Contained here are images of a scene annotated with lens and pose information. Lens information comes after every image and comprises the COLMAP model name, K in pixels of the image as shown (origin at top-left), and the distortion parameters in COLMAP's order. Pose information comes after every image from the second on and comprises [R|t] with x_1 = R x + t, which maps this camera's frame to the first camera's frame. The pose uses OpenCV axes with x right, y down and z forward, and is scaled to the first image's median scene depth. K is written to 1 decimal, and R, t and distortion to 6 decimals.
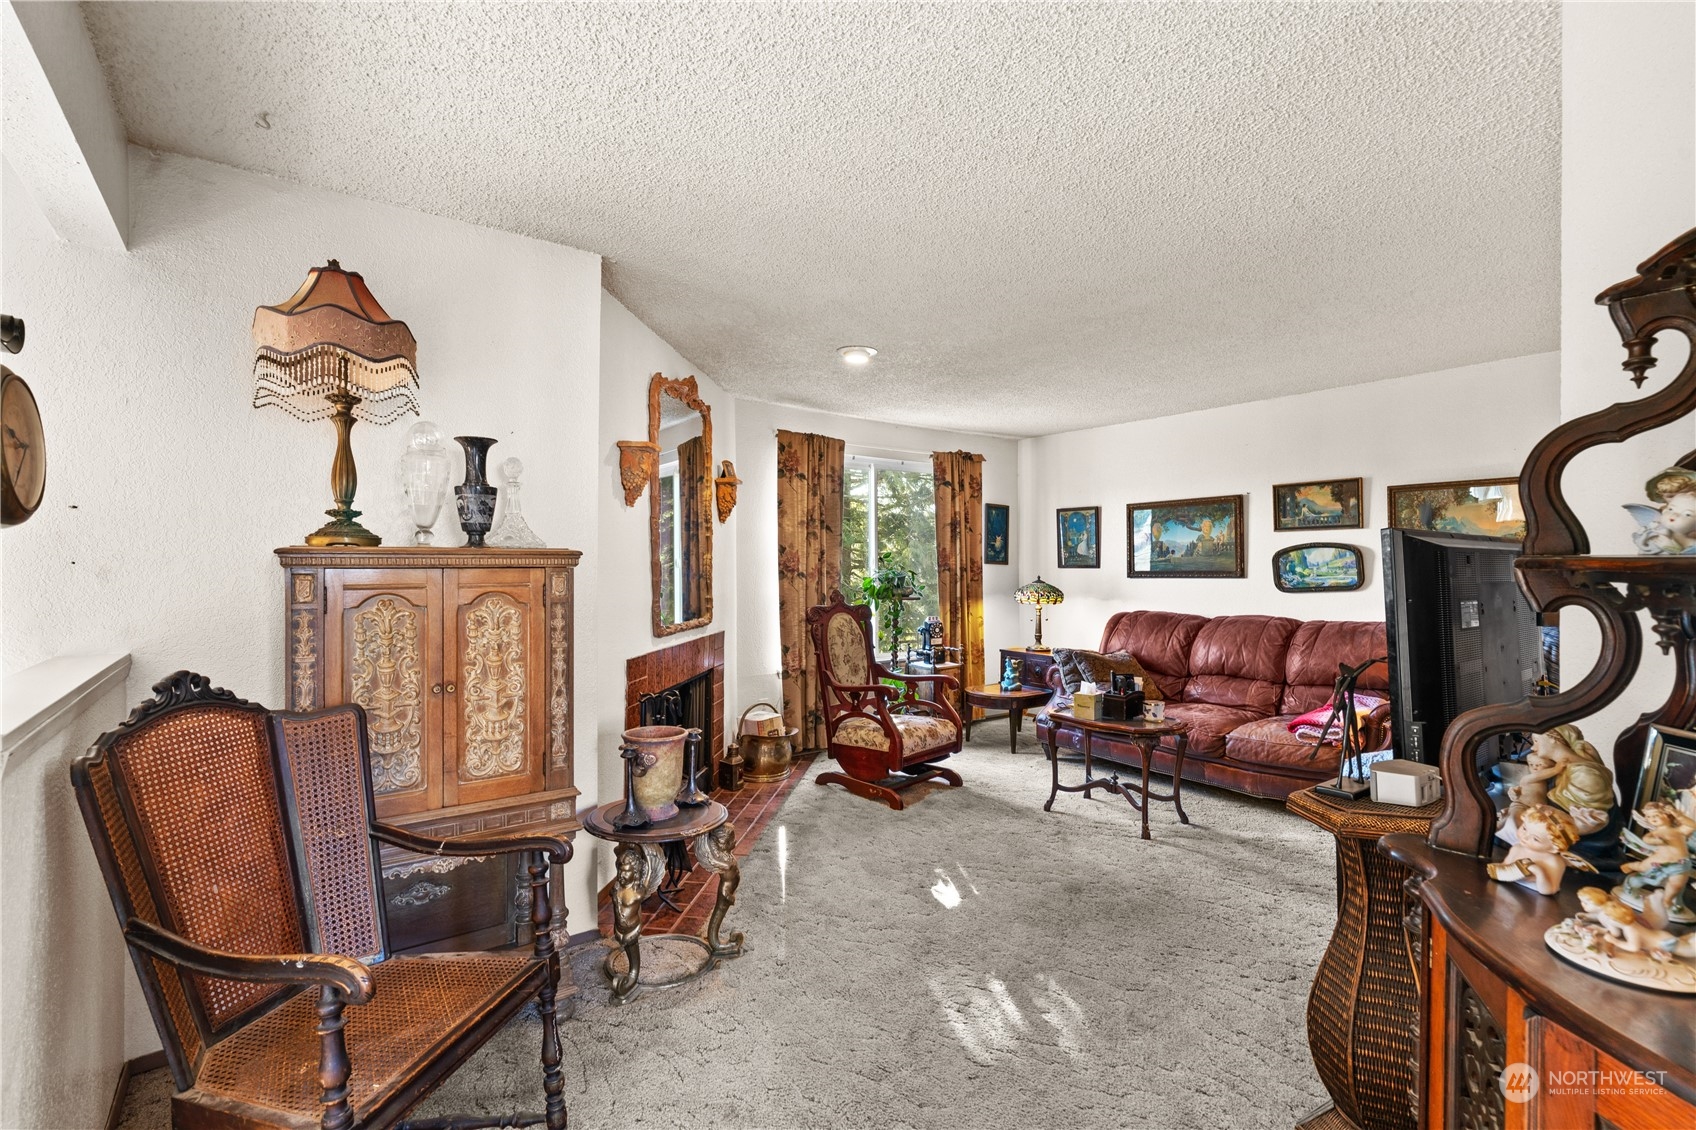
lens RADIAL K [[790.1, 0, 831.2], [0, 790.1, 568.3], [0, 0, 1]] dist [-0.008072, 0.005543]
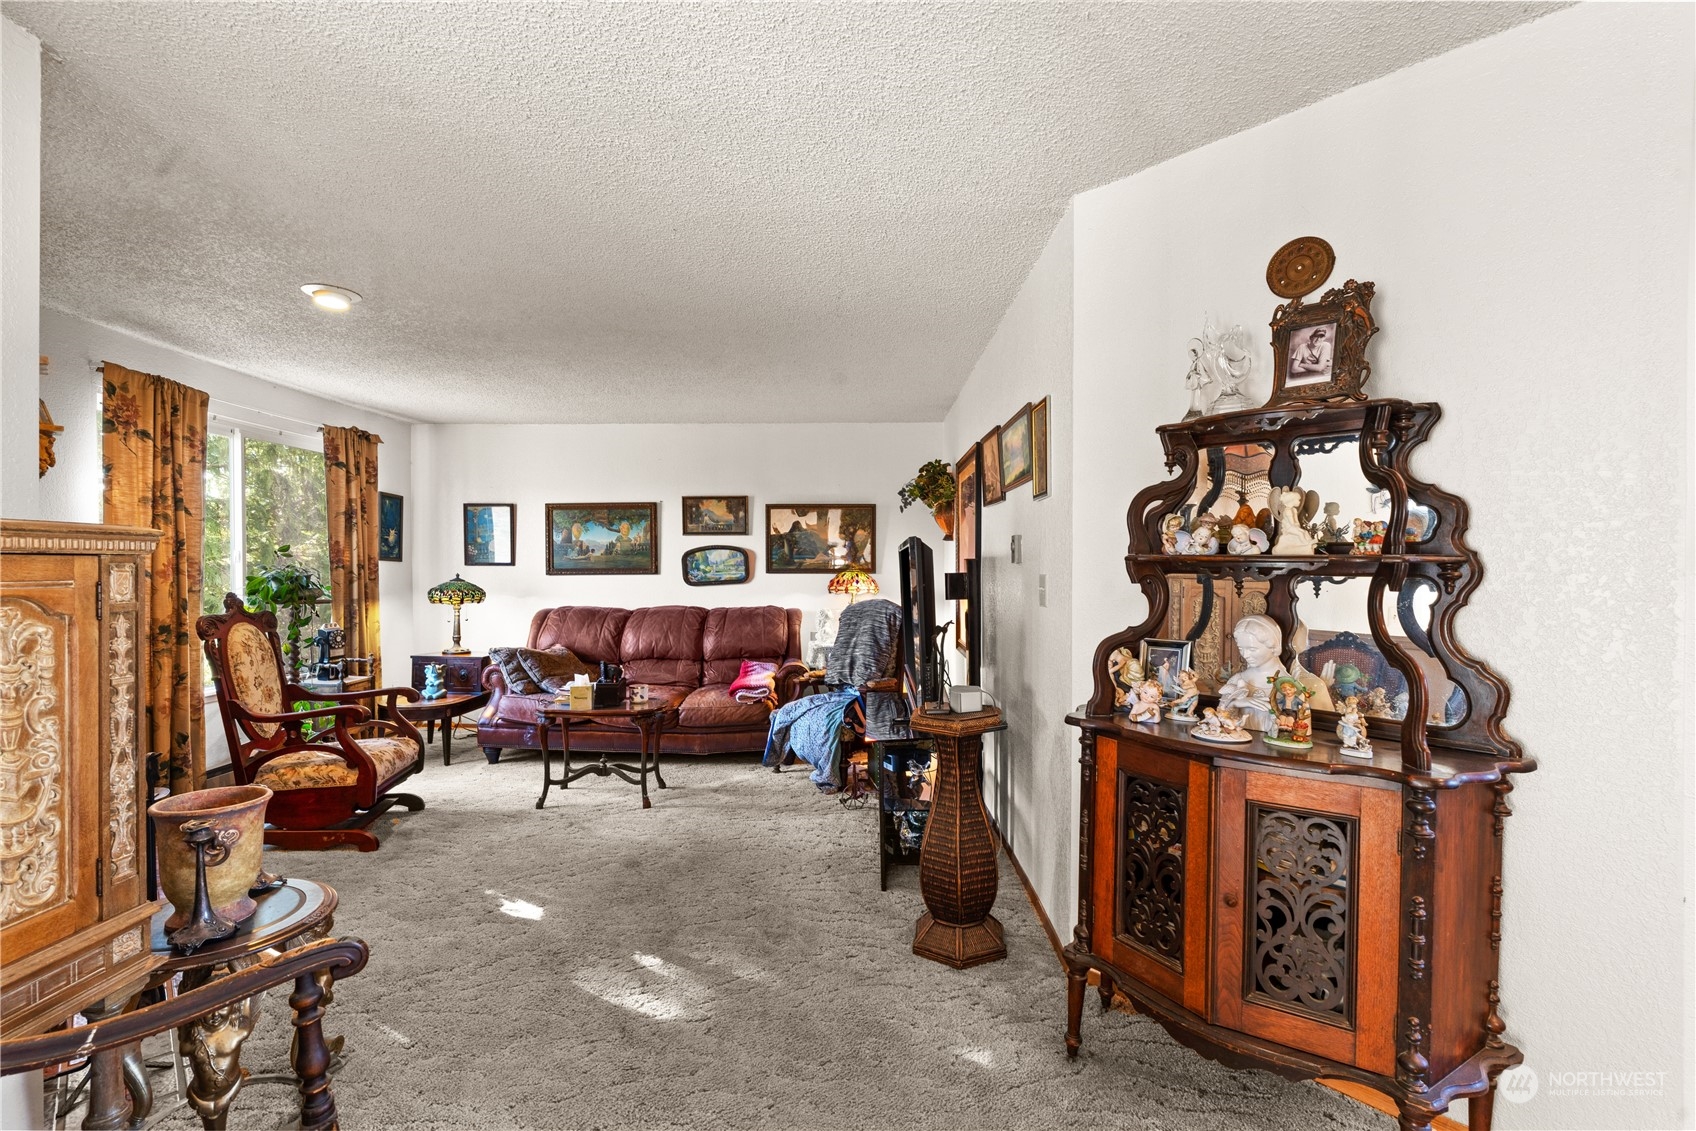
lens RADIAL K [[790.1, 0, 831.2], [0, 790.1, 568.8], [0, 0, 1]] dist [-0.008072, 0.005543]
pose [[0.607978, 0.000882, 0.793953, -0.247653], [-0.000820, 1.000000, -0.000483, 0.004672], [-0.793953, -0.000357, 0.607979, 0.089601]]
